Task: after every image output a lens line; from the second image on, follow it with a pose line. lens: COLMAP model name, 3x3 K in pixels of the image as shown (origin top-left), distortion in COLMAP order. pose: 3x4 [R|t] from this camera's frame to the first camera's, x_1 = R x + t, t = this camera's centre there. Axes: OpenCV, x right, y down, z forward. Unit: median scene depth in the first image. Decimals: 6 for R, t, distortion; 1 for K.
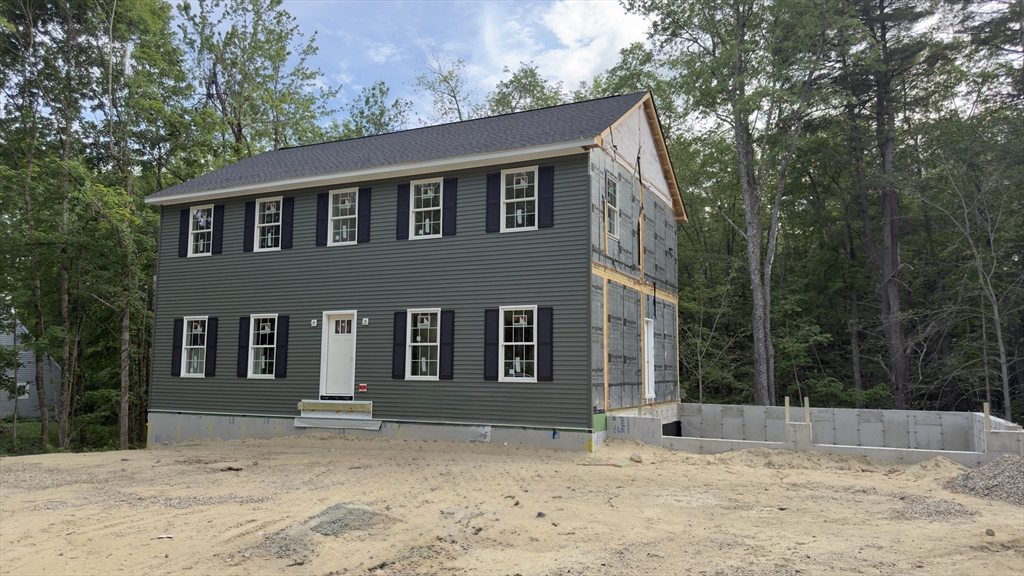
lens RADIAL K [[708.3, 0, 512.0], [0, 708.3, 288.0], [0, 0, 1]] dist [0.141041, -0.217107]
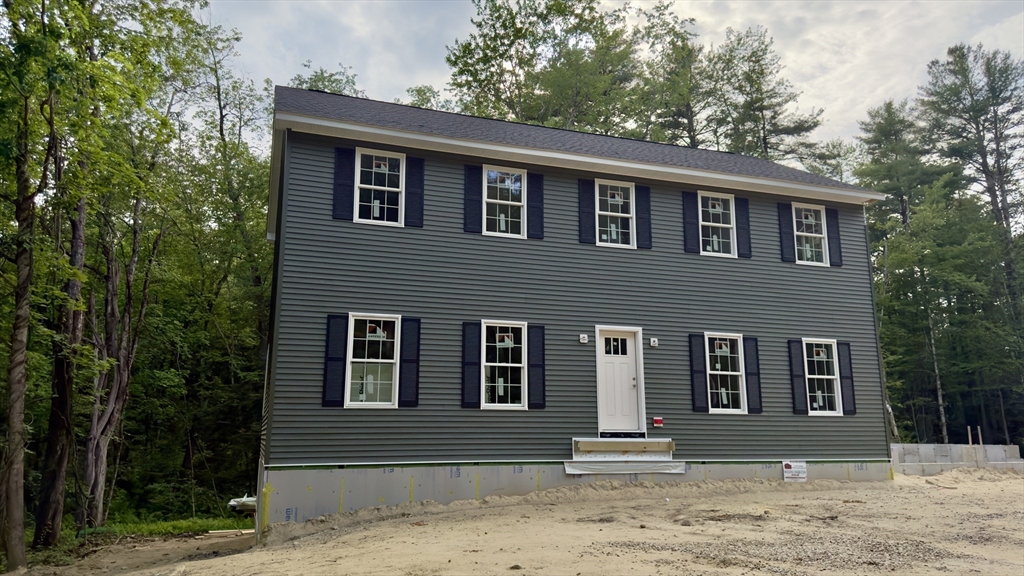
lens RADIAL K [[761.5, 0, 511.3], [0, 761.5, 233.1], [0, 0, 1]] dist [0.154840, -0.286337]
pose [[0.706868, 0.149200, 0.691431, -0.937656], [-0.092510, 0.988605, -0.118750, 0.041031], [-0.701270, 0.019977, 0.712616, 0.443740]]
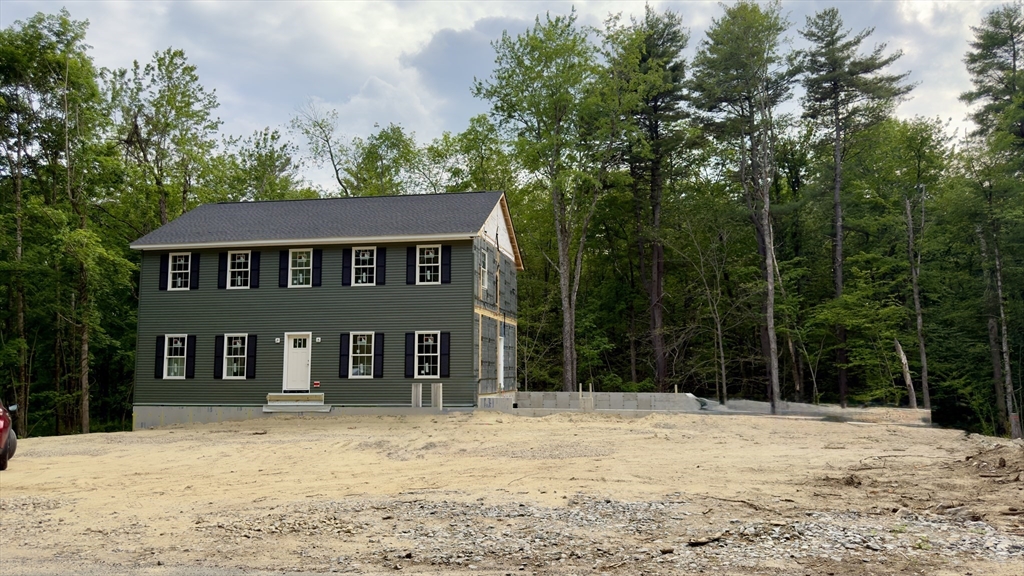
lens RADIAL K [[708.3, 0, 512.0], [0, 708.3, 288.0], [0, 0, 1]] dist [0.141041, -0.217107]
pose [[0.968157, 0.019361, 0.249592, -0.181037], [-0.018672, 0.999813, -0.005127, -0.058577], [-0.249645, 0.000303, 0.968337, -0.526681]]
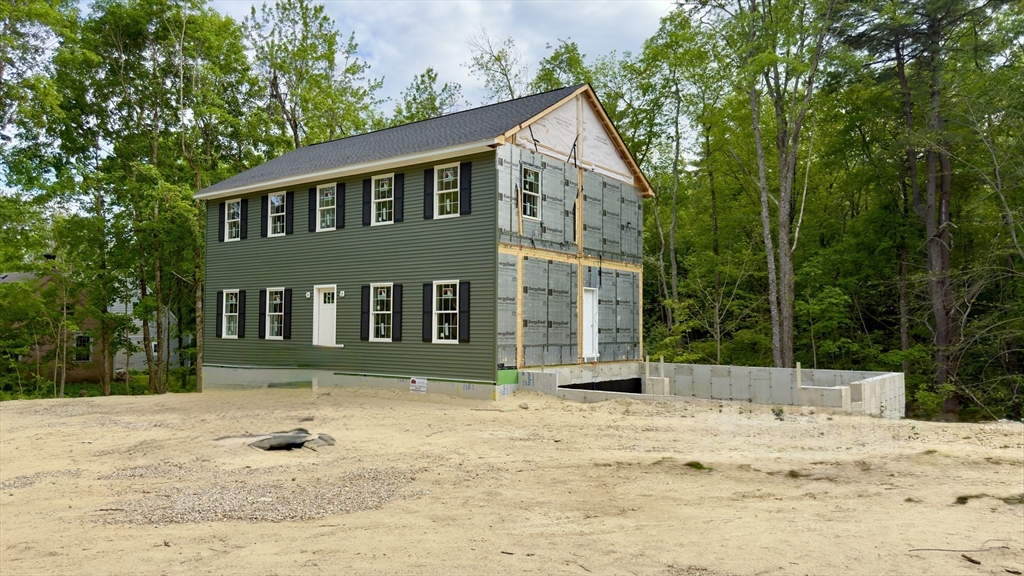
lens RADIAL K [[708.3, 0, 512.0], [0, 708.3, 288.0], [0, 0, 1]] dist [0.141041, -0.217107]
pose [[0.981936, -0.012423, -0.188804, 0.296629], [0.022778, 0.998347, 0.052772, -0.019771], [0.187837, -0.056120, 0.980596, -0.135770]]
